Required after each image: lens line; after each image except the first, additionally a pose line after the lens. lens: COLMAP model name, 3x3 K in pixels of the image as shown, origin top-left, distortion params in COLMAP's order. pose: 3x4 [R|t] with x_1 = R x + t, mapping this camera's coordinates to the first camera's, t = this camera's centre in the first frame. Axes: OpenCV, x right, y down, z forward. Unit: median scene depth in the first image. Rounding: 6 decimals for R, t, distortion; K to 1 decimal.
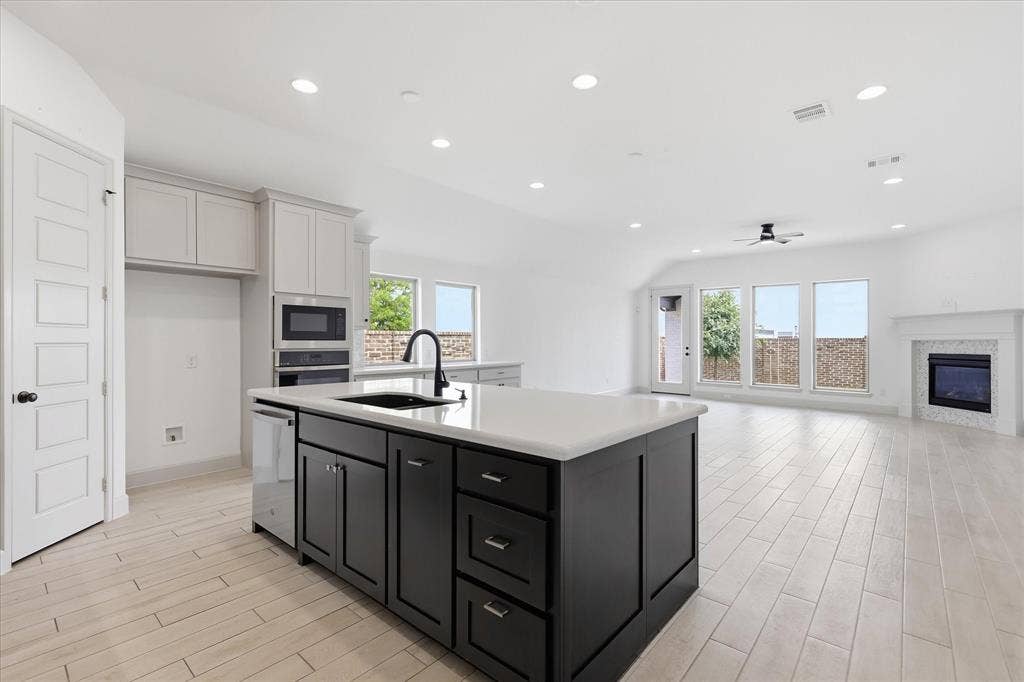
lens RADIAL K [[457.7, 0, 511.7], [0, 457.7, 337.9], [0, 0, 1]] dist [-0.000095, -0.000231]
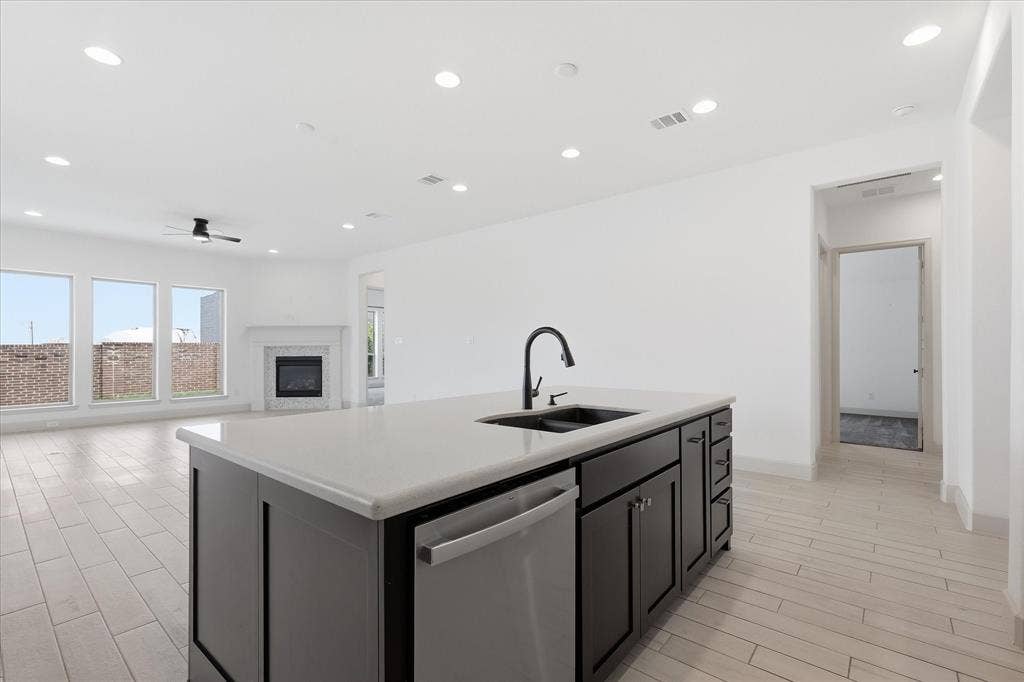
lens RADIAL K [[454.5, 0, 513.3], [0, 454.5, 346.8], [0, 0, 1]] dist [0.000297, 0.000085]
pose [[-0.022773, 0.000698, 0.999740, -0.347814], [-0.002409, 0.999997, -0.000753, 0.006069], [-0.999738, -0.002425, -0.022771, 0.374409]]
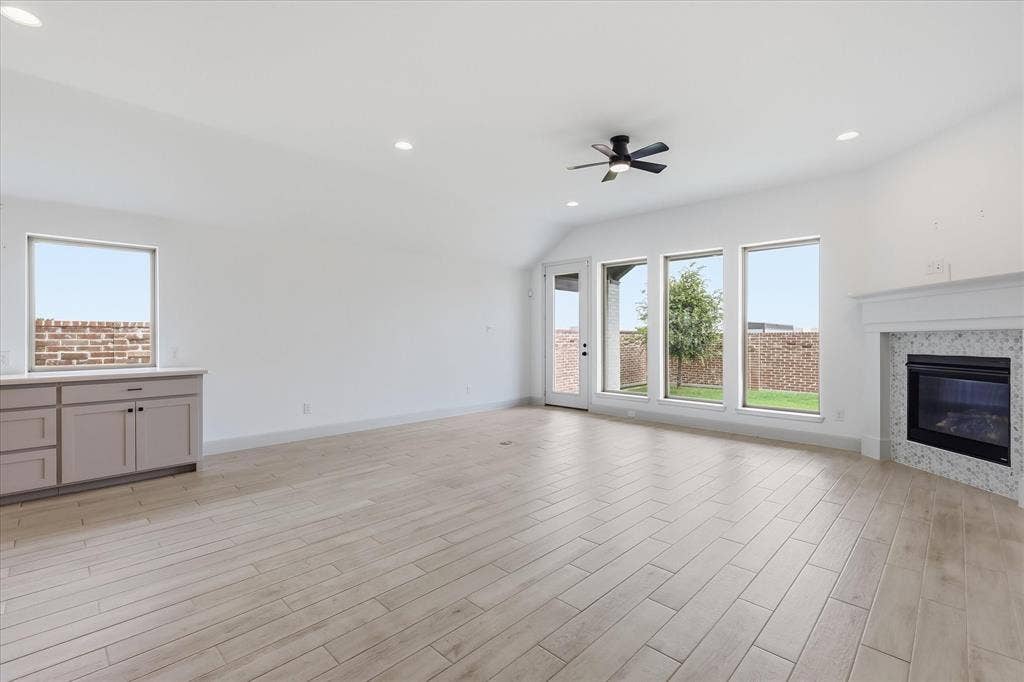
lens RADIAL K [[457.6, 0, 516.0], [0, 457.6, 337.2], [0, 0, 1]] dist [-0.001720, -0.000214]
pose [[0.998818, -0.002551, -0.048534, 0.428497], [0.002829, 0.999980, 0.005663, 0.006933], [0.048519, -0.005793, 0.998805, 0.378964]]
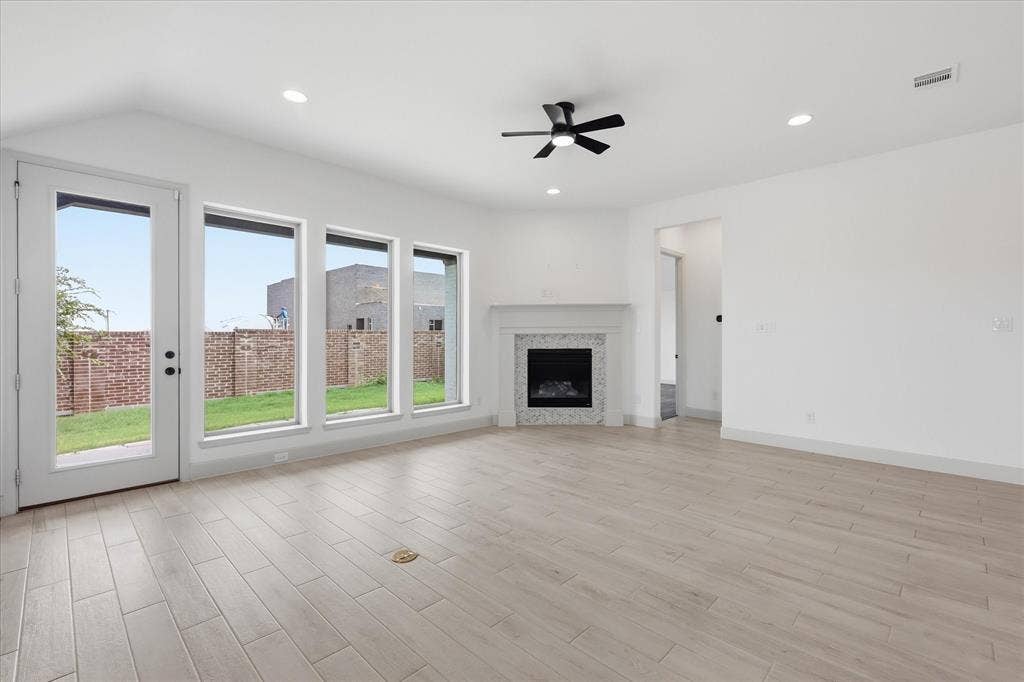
lens RADIAL K [[449.6, 0, 512.0], [0, 449.6, 341.0], [0, 0, 1]] dist [0.003295, 0.000312]
pose [[0.053264, -0.012583, 0.998501, 0.052821], [-0.004547, 0.999907, 0.012843, 0.007455], [-0.998570, -0.005224, 0.053202, 0.976561]]
